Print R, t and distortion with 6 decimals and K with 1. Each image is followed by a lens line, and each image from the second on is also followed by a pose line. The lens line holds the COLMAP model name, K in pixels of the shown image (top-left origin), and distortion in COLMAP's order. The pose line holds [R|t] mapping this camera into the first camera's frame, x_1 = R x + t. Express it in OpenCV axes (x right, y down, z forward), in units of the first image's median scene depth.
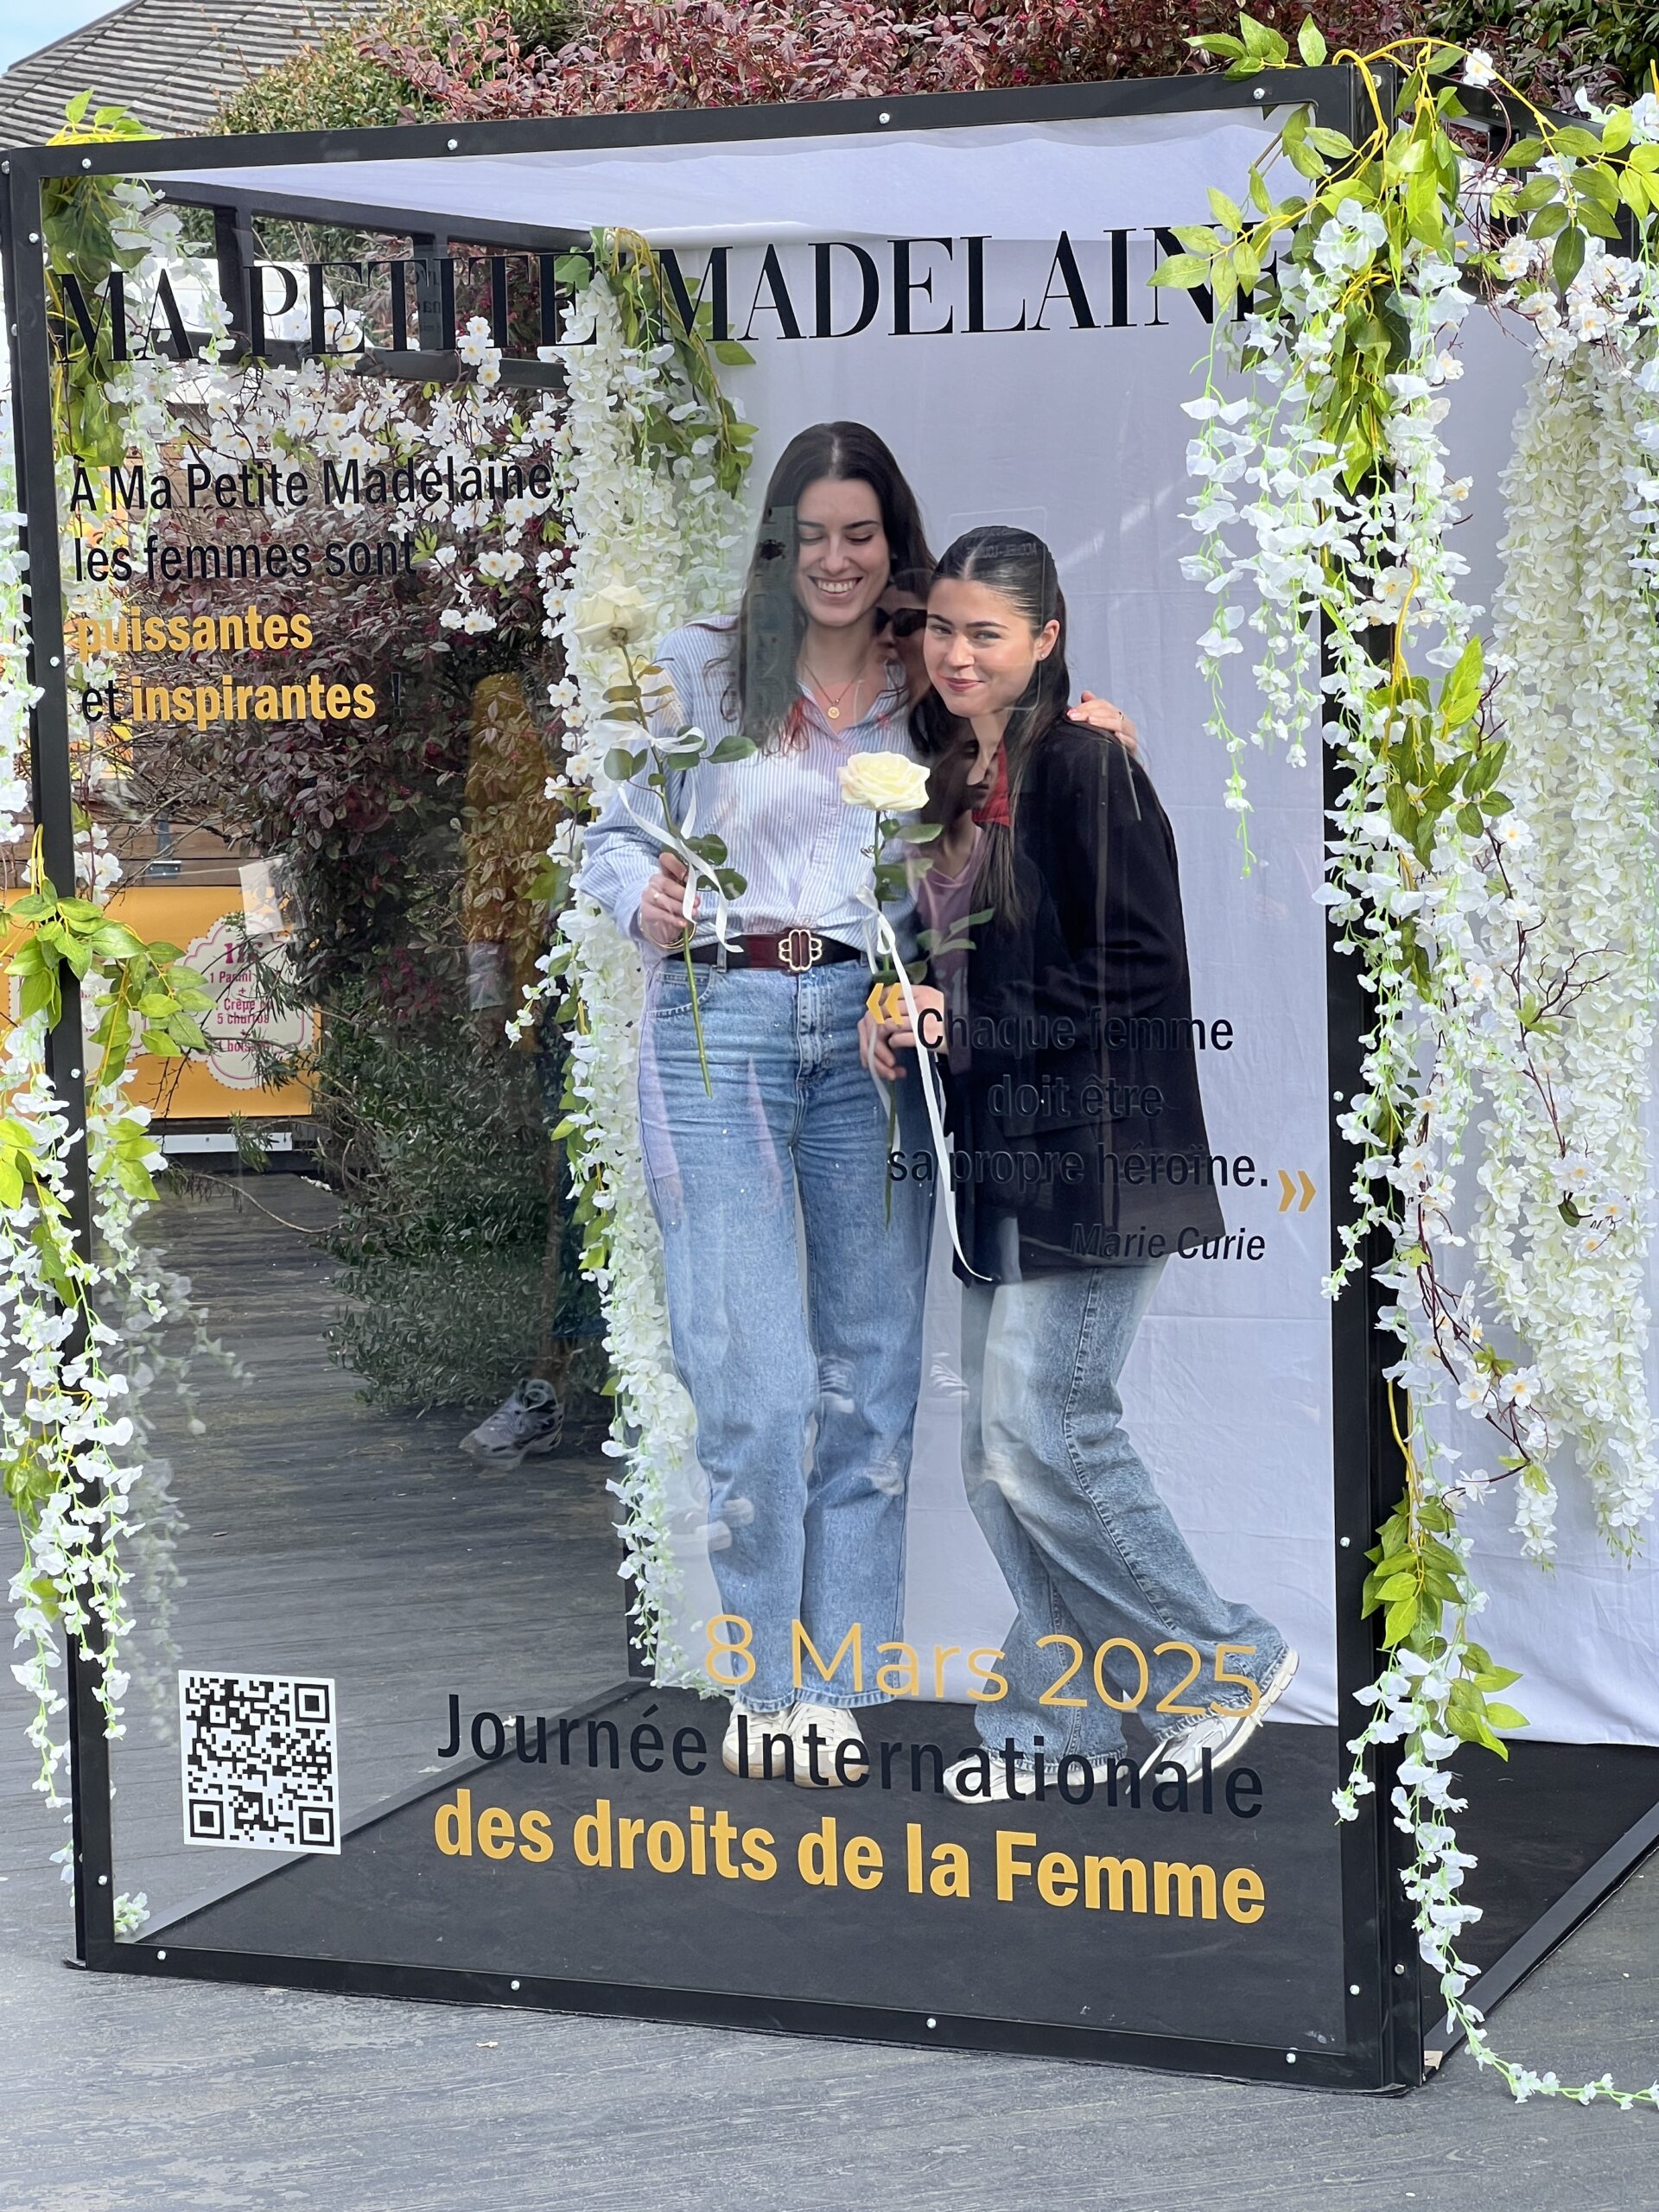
lens RADIAL K [[4987.3, 0, 842.9], [0, 4987.3, 1102.9], [0, 0, 1]] dist [0.082664, 0.000000]
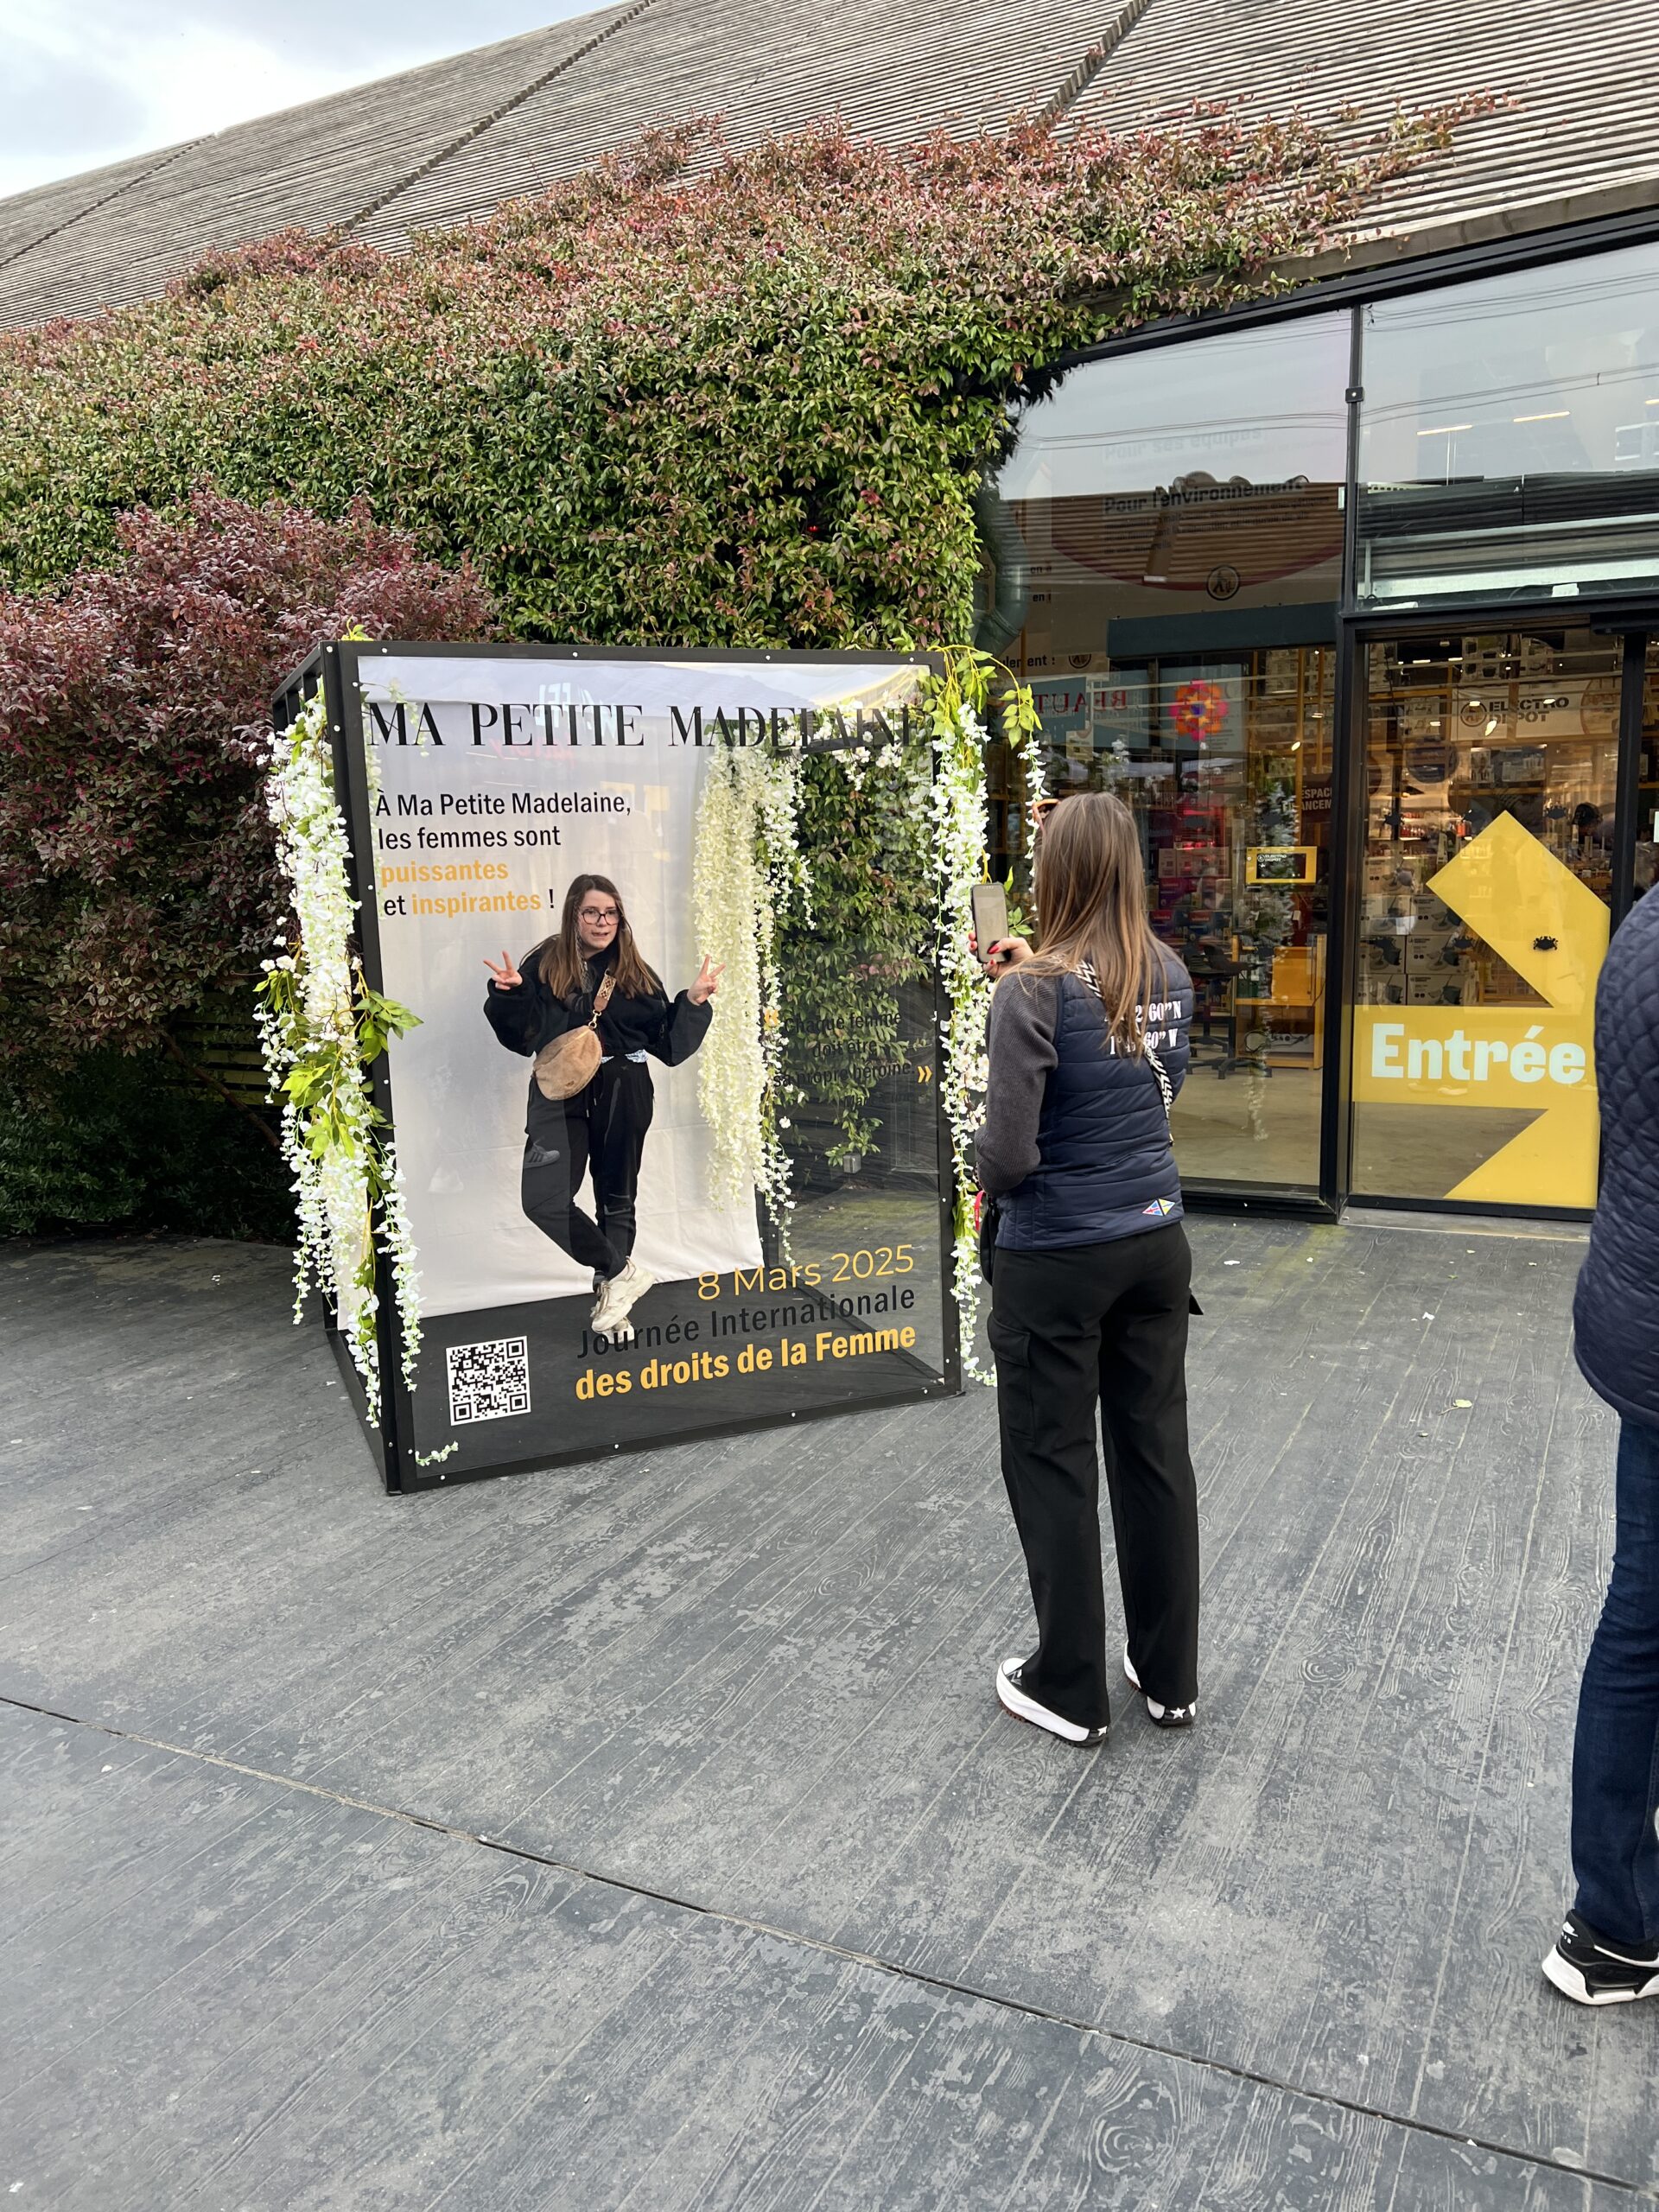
lens RADIAL K [[1662.6, 0, 833.6], [0, 1662.6, 1112.6], [0, 0, 1]] dist [0.011252, -0.025828]
pose [[0.696941, -0.120389, 0.706950, -0.543441], [0.084223, 0.992727, 0.086025, -0.039959], [-0.712165, -0.000413, 0.702012, 0.383286]]
